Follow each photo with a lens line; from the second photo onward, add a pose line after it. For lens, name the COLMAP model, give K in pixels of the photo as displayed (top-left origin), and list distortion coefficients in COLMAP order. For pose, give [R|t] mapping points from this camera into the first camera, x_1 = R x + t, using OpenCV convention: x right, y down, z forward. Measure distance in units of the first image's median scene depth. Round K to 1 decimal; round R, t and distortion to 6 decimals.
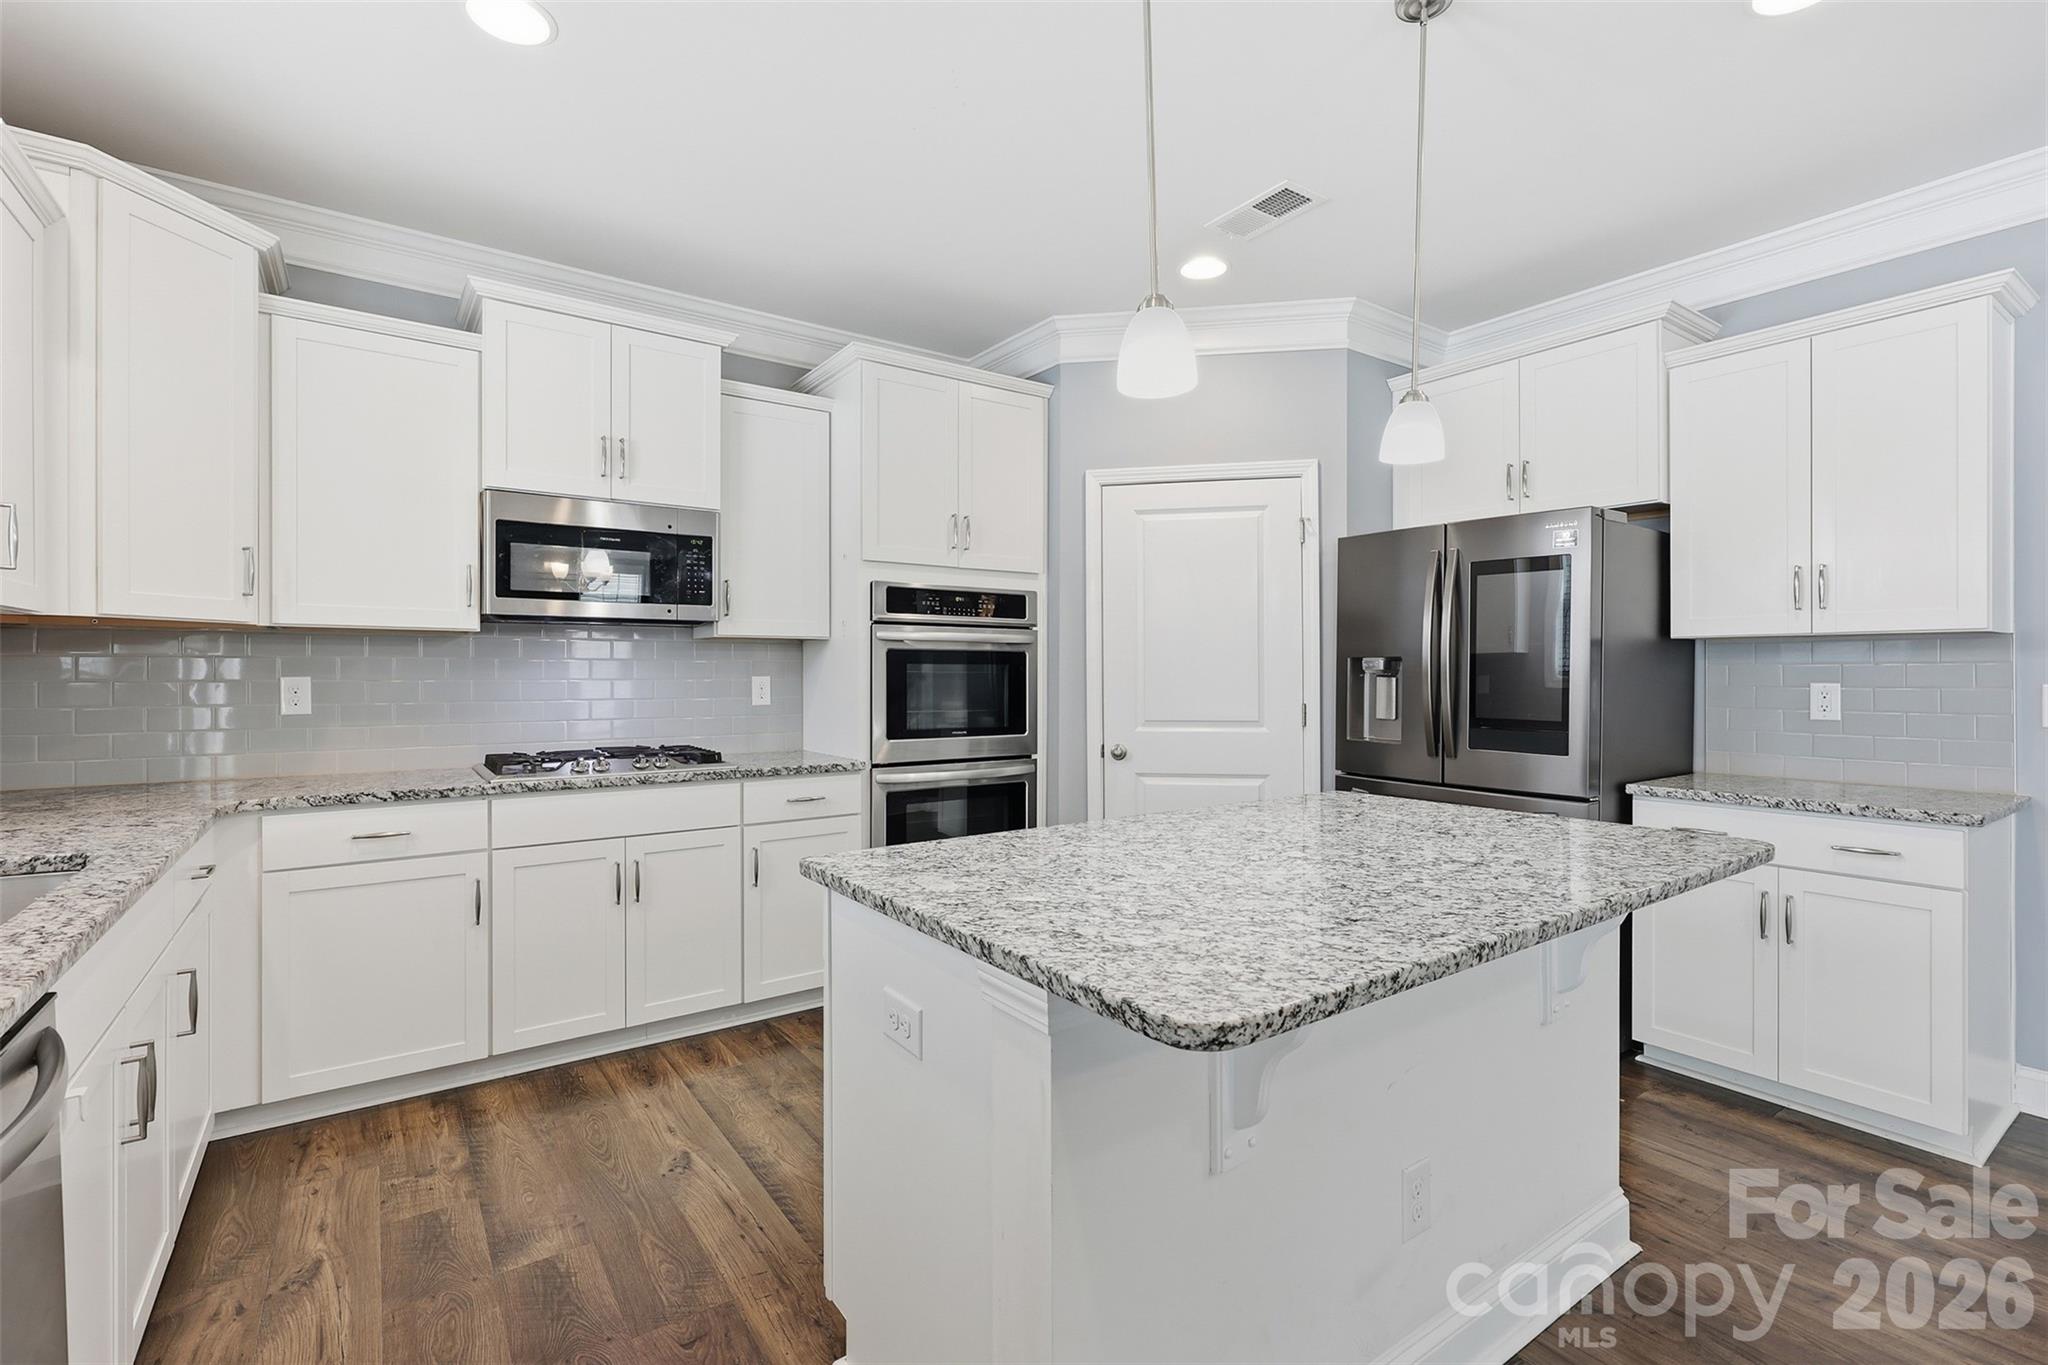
lens RADIAL K [[927.4, 0, 1025.2], [0, 927.4, 673.5], [0, 0, 1]] dist [-0.001323, -0.000155]
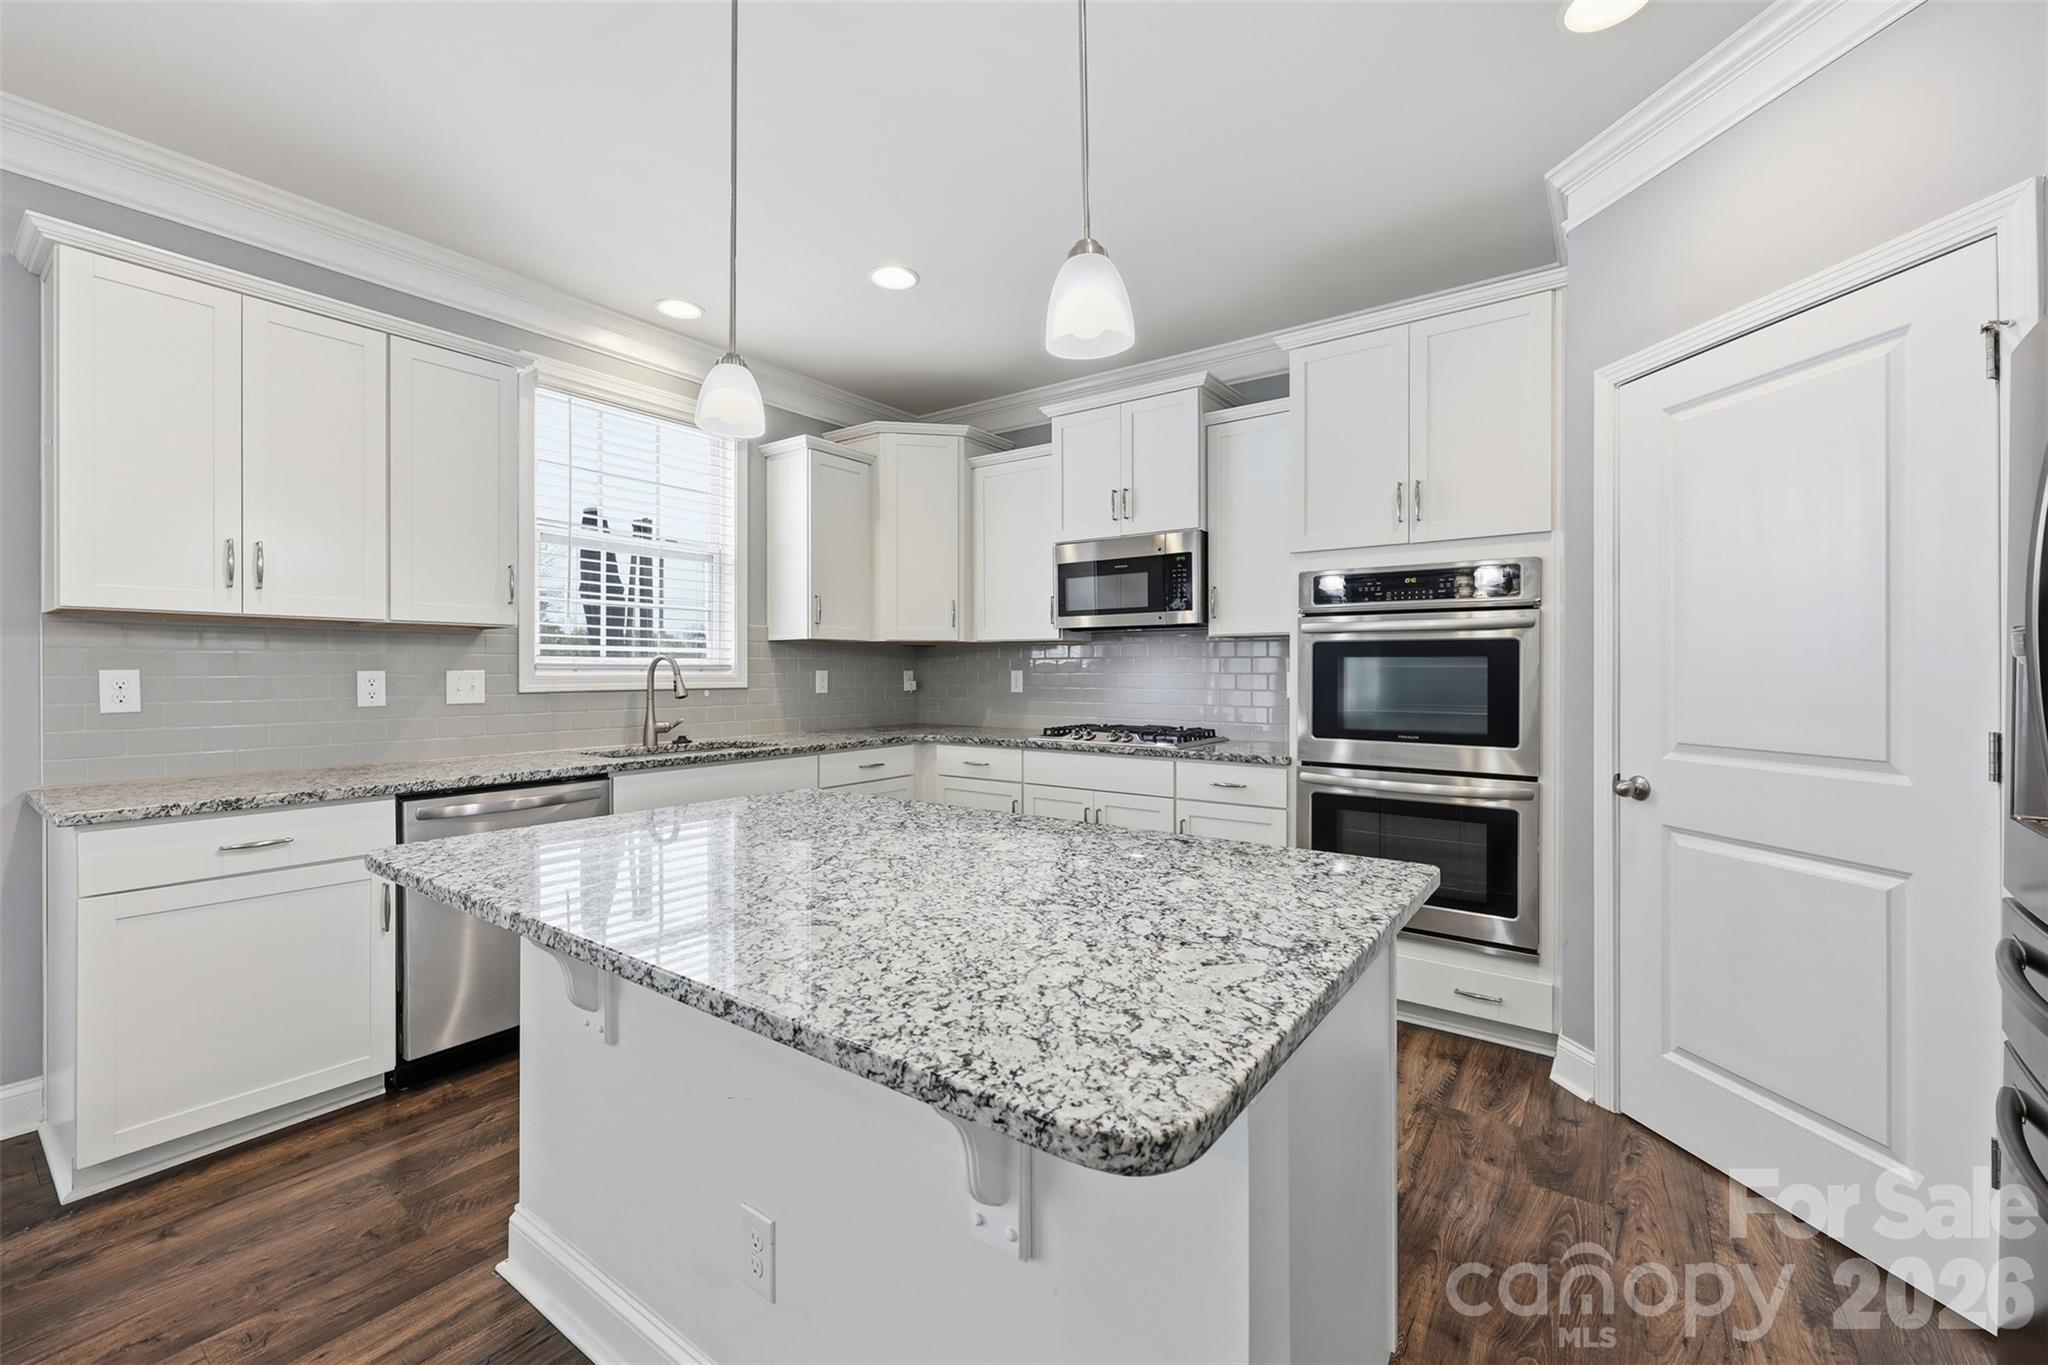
lens RADIAL K [[829.0, 0, 1021.3], [0, 829.0, 675.0], [0, 0, 1]] dist [0.000949, 0.000547]
pose [[0.316947, 0.005615, -0.948427, 0.603650], [-0.001607, 0.999984, 0.005384, 0.003286], [0.948442, -0.000182, 0.316951, 0.470618]]
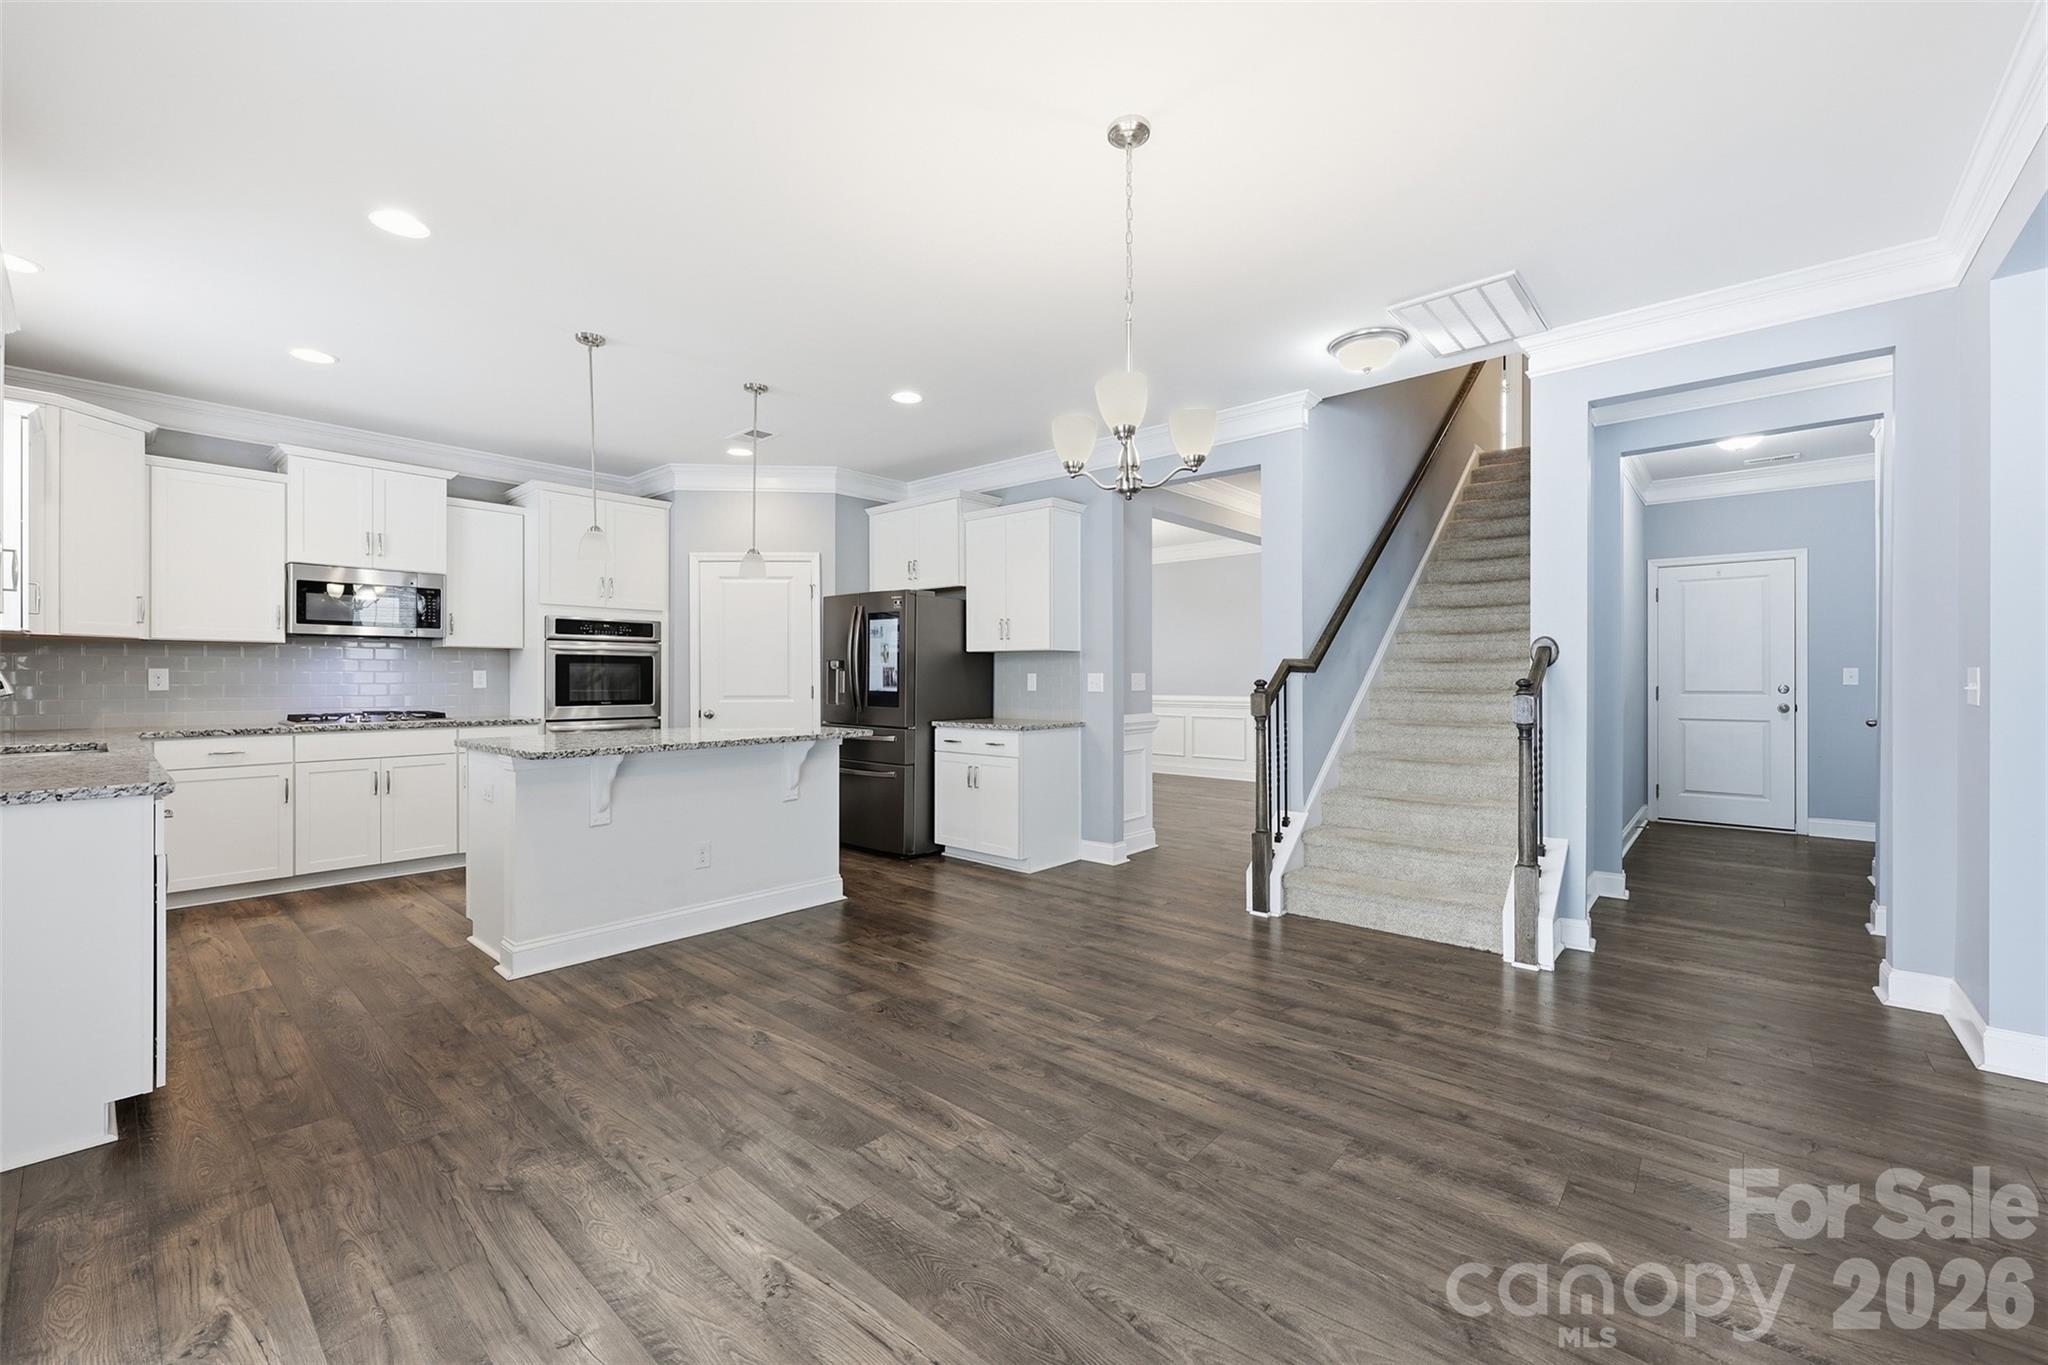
lens RADIAL K [[829.0, 0, 1026.7], [0, 829.0, 674.9], [0, 0, 1]] dist [0.000949, 0.000547]
pose [[0.973723, 0.000677, 0.227736, 0.383896], [0.000000, 0.999996, -0.002975, 0.017901], [-0.227737, 0.002897, 0.973718, -0.775985]]
